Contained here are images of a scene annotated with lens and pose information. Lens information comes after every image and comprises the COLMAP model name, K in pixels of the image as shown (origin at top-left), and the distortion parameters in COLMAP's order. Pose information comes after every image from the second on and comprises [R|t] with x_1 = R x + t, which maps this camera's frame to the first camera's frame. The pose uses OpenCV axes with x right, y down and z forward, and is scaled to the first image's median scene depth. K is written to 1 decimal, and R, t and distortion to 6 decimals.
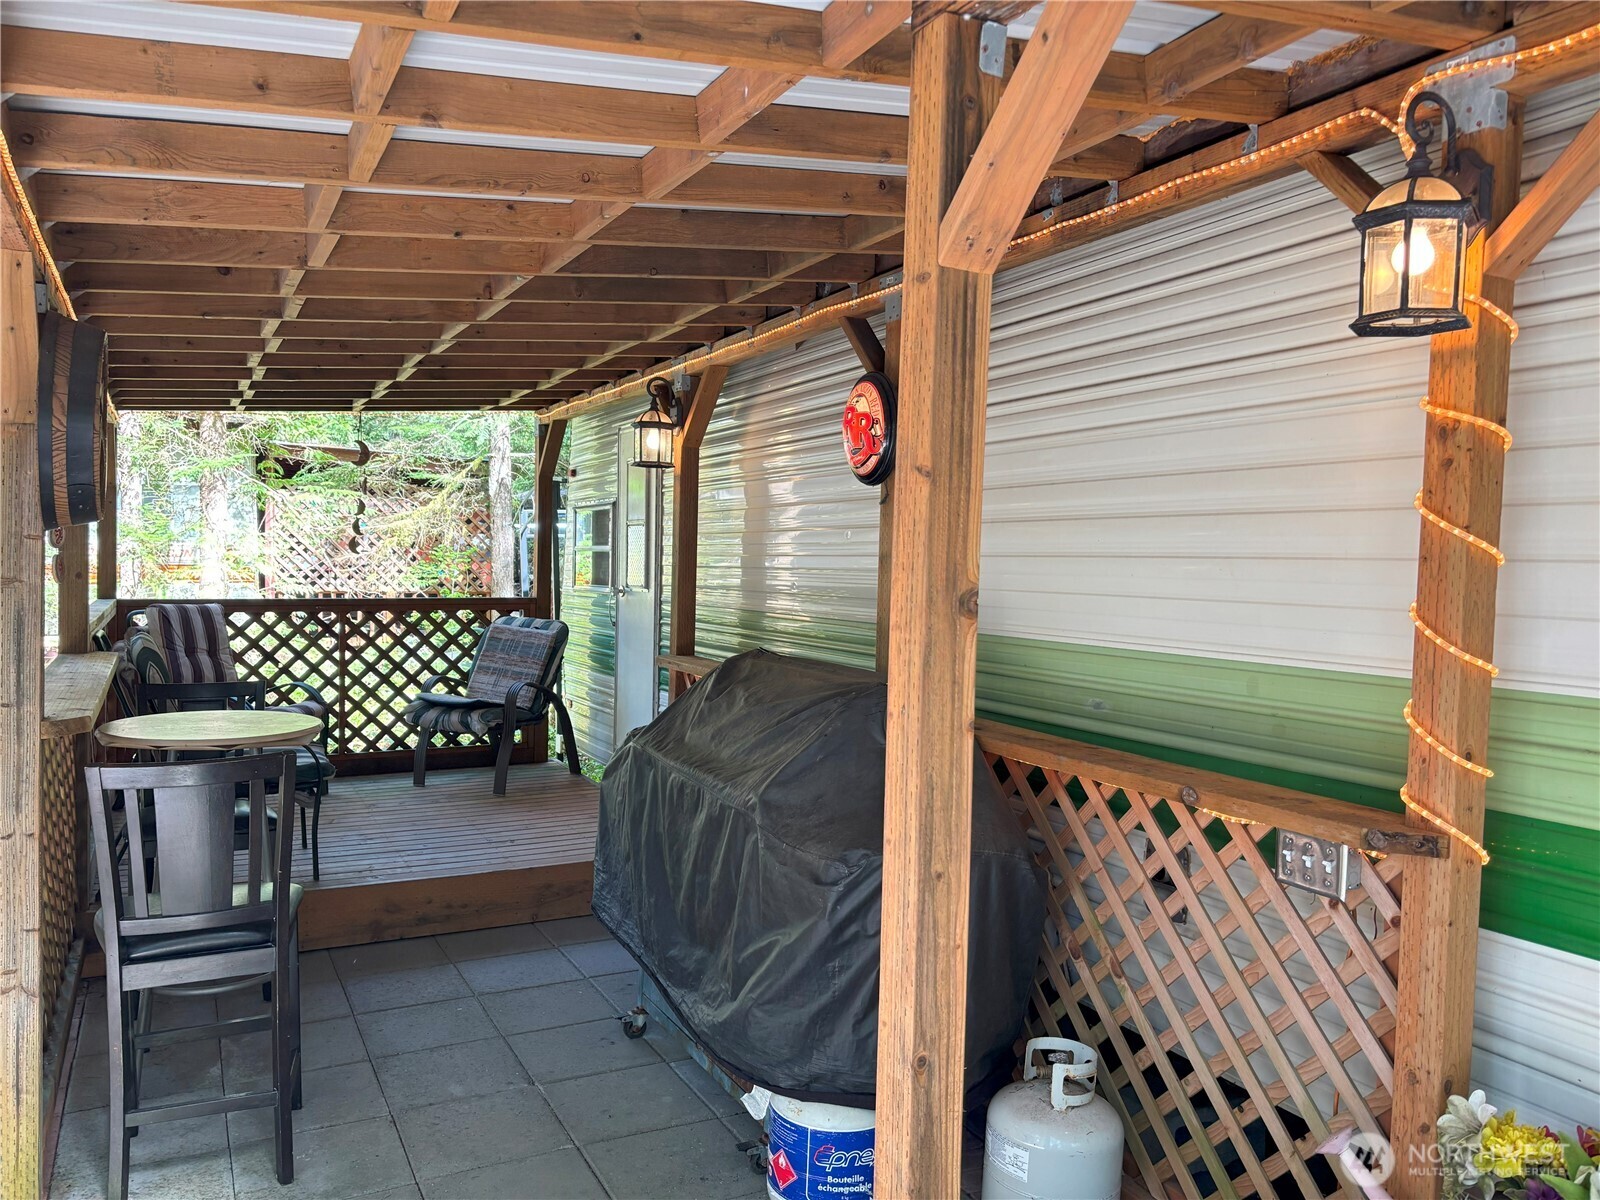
lens RADIAL K [[1220.4, 0, 797.4], [0, 1220.4, 604.1], [0, 0, 1]] dist [0.050874, -0.029285]
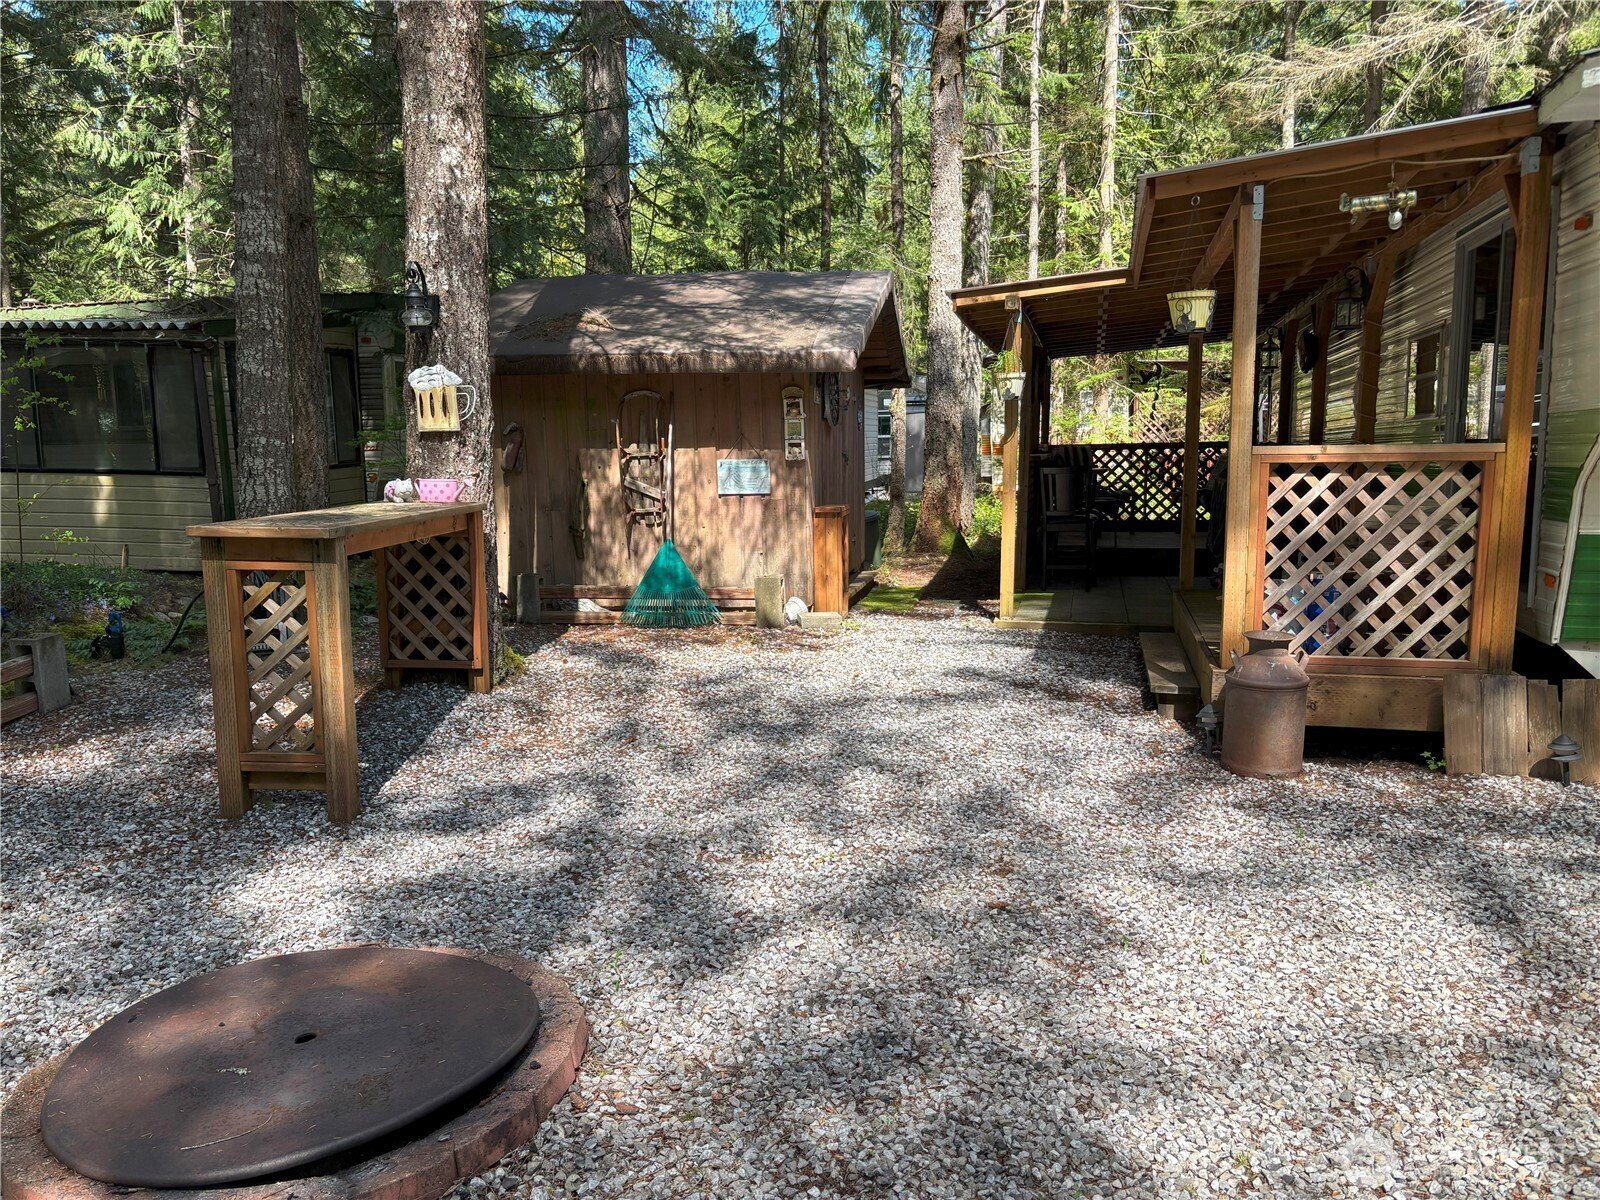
lens RADIAL K [[1220.4, 0, 810.5], [0, 1220.4, 614.5], [0, 0, 1]] dist [0.050874, -0.029285]
pose [[0.764137, 0.055669, -0.642647, 1.031316], [0.002509, 0.996005, 0.089261, 0.189975], [0.645049, -0.069820, 0.760945, -1.809980]]
